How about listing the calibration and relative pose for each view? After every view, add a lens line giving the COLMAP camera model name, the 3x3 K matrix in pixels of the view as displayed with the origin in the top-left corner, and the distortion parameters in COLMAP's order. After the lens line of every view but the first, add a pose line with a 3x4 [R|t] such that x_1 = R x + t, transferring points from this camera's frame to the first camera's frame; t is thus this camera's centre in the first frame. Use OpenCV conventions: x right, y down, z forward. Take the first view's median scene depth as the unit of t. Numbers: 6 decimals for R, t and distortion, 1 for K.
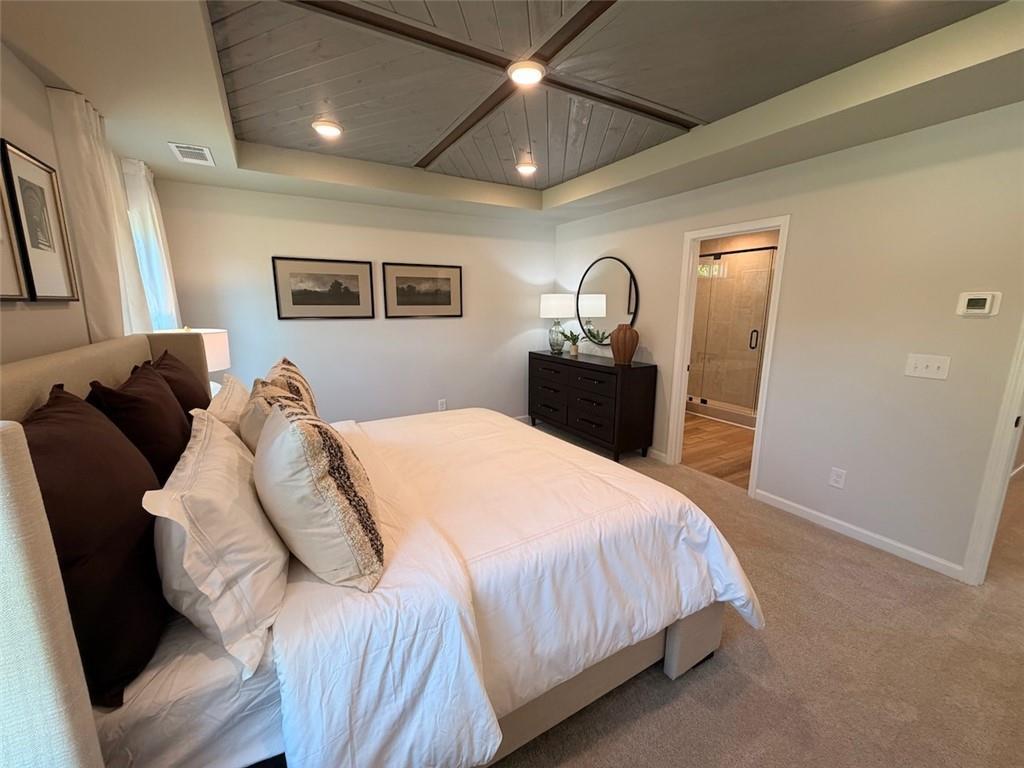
lens RADIAL K [[408.3, 0, 509.6], [0, 408.3, 384.4], [0, 0, 1]] dist [0.000551, -0.000007]
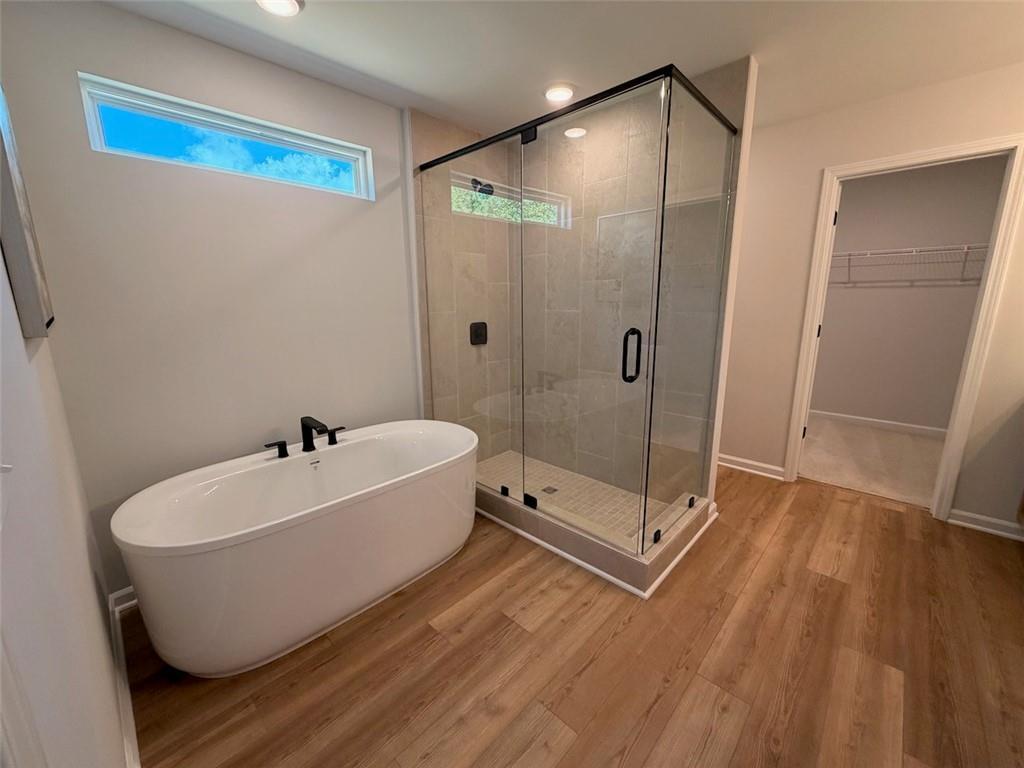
lens RADIAL K [[408.3, 0, 512.8], [0, 408.3, 383.4], [0, 0, 1]] dist [0.000551, -0.000007]
pose [[0.957505, -0.070648, 0.279629, 0.356383], [0.067787, 0.997501, 0.019902, -0.089195], [-0.280336, -0.000101, 0.959902, 0.615977]]
